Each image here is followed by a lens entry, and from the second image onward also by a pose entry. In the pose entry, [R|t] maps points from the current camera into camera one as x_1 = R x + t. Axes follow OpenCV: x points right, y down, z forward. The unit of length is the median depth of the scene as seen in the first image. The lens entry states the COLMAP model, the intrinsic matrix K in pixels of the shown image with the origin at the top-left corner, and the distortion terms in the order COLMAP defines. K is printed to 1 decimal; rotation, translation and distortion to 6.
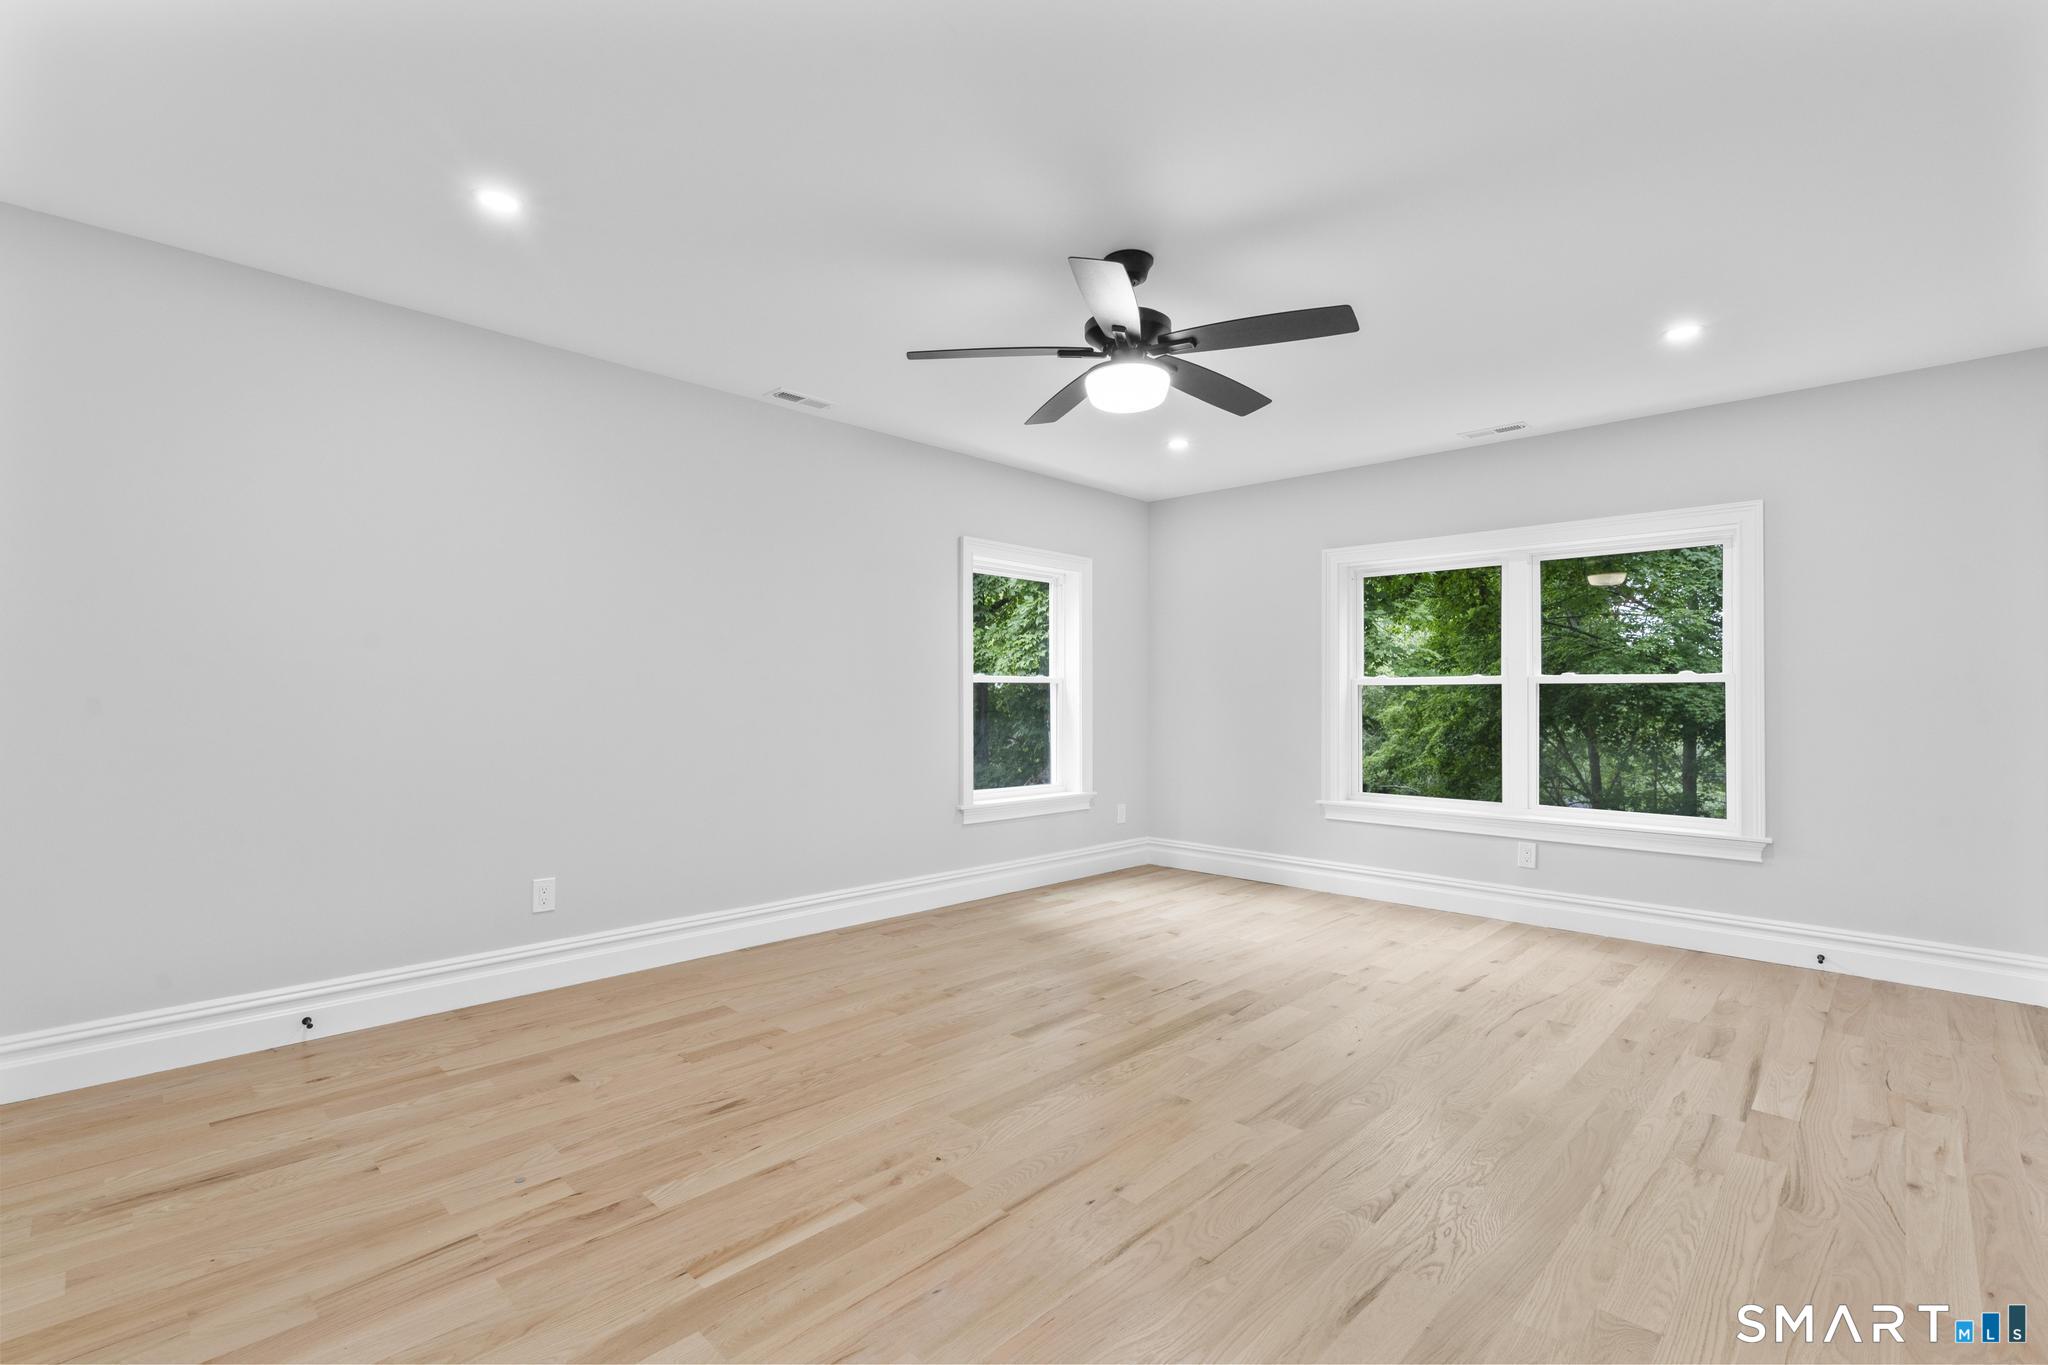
lens RADIAL K [[916.1, 0, 1021.7], [0, 916.1, 682.7], [0, 0, 1]] dist [-0.007075, 0.002792]
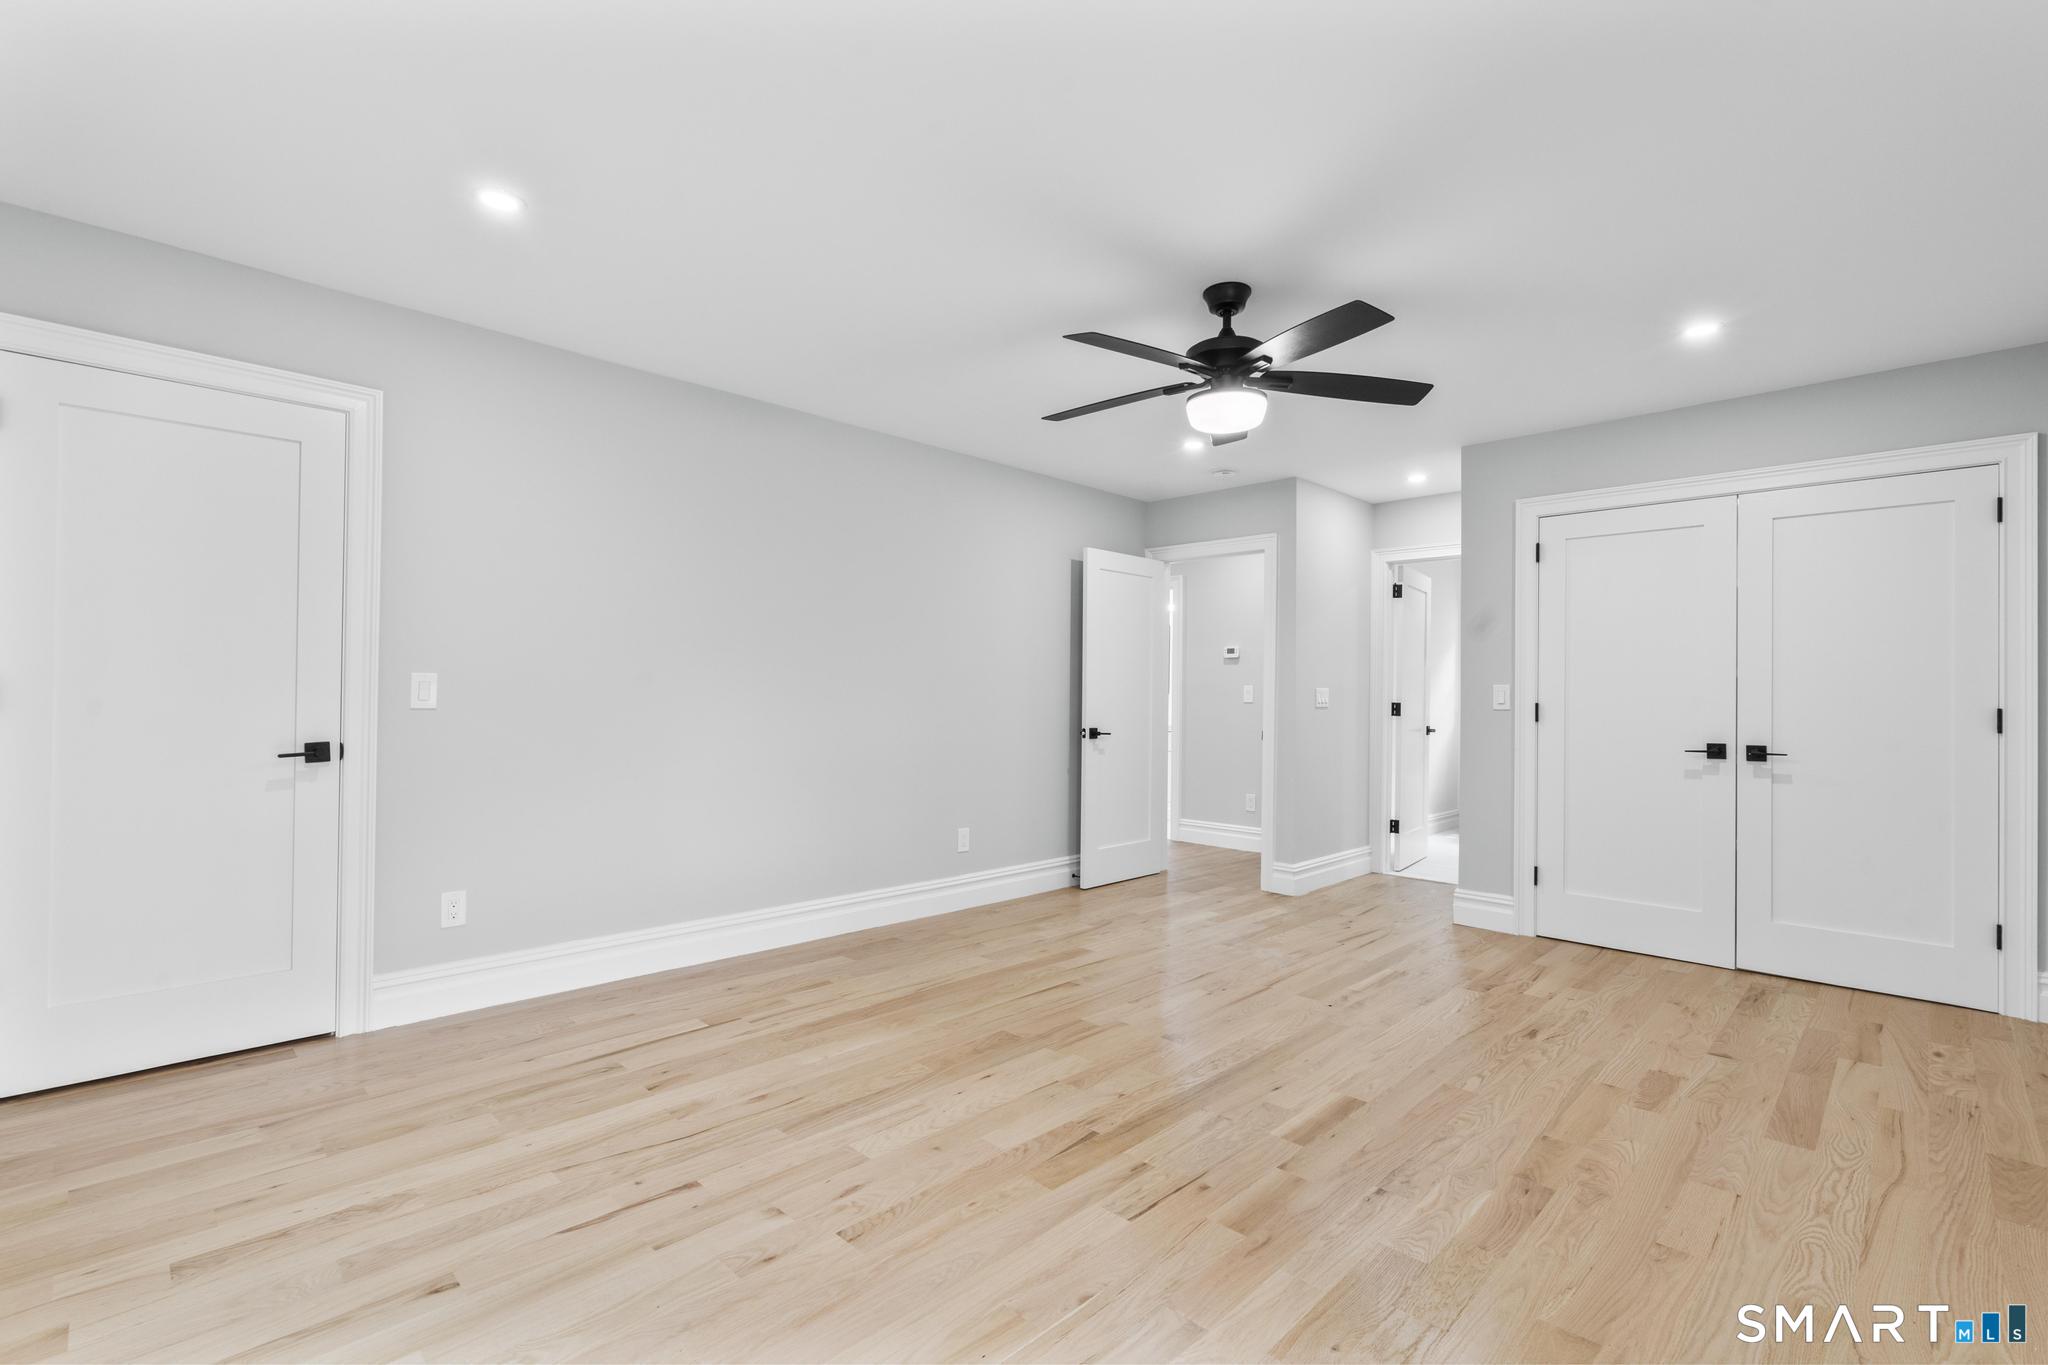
lens RADIAL K [[916.1, 0, 1028.0], [0, 916.1, 689.9], [0, 0, 1]] dist [-0.007075, 0.002792]
pose [[-0.999882, -0.014940, 0.003558, 0.263271], [-0.015025, 0.999571, -0.025122, 0.025062], [-0.003181, -0.025172, -0.999678, 1.609433]]
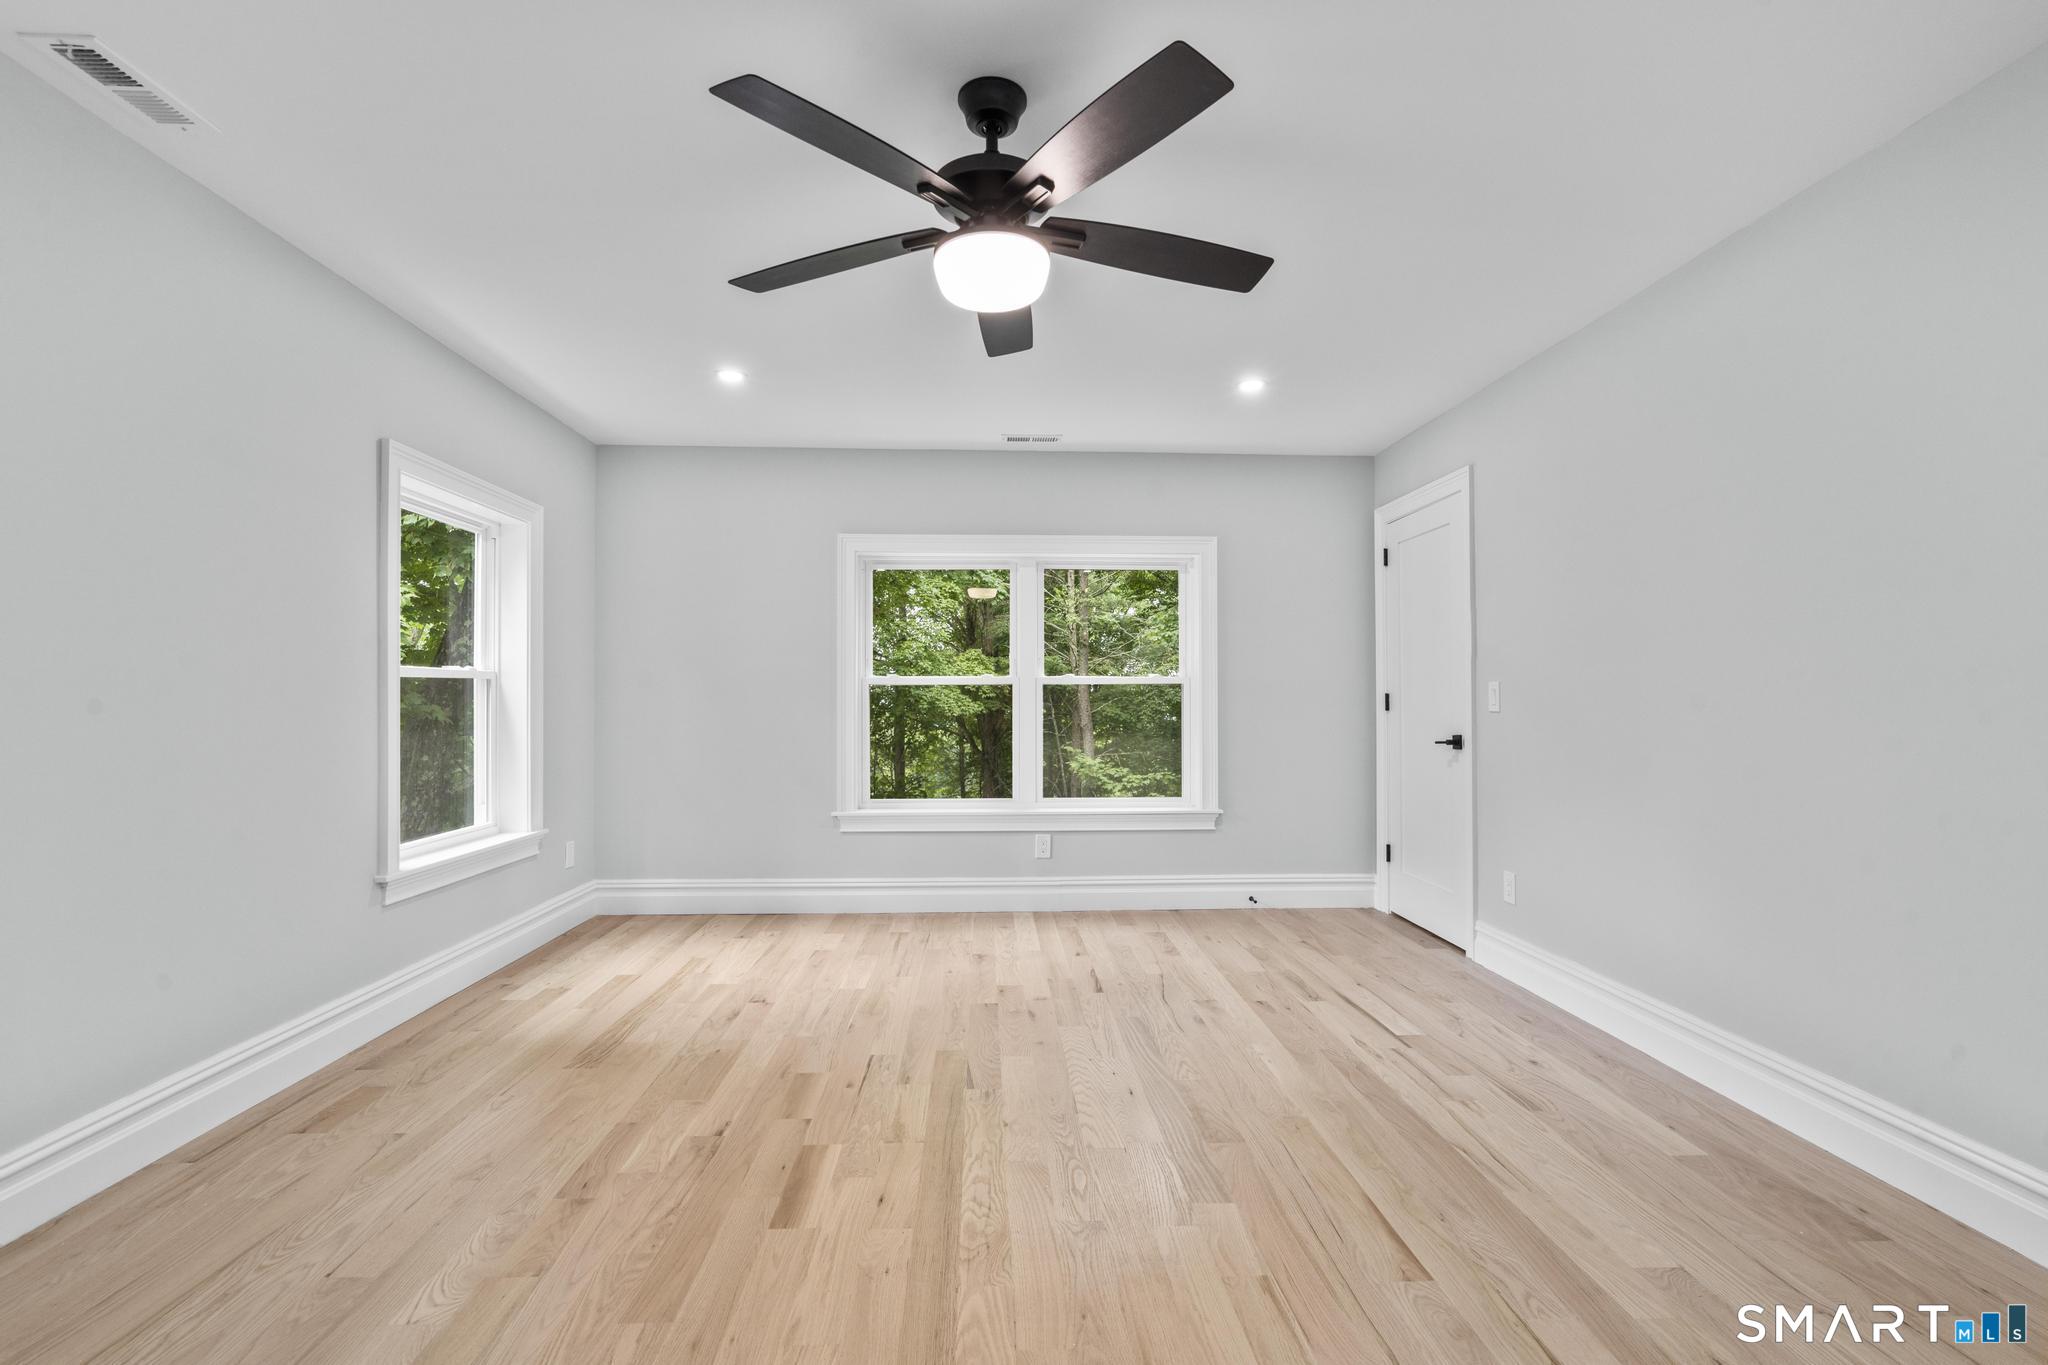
lens RADIAL K [[916.1, 0, 1019.7], [0, 916.1, 685.8], [0, 0, 1]] dist [-0.007075, 0.002792]
pose [[0.685969, 0.005717, 0.727608, -0.310796], [-0.009008, 0.999959, 0.000636, 0.003457], [-0.727575, -0.006990, 0.685992, 0.380714]]
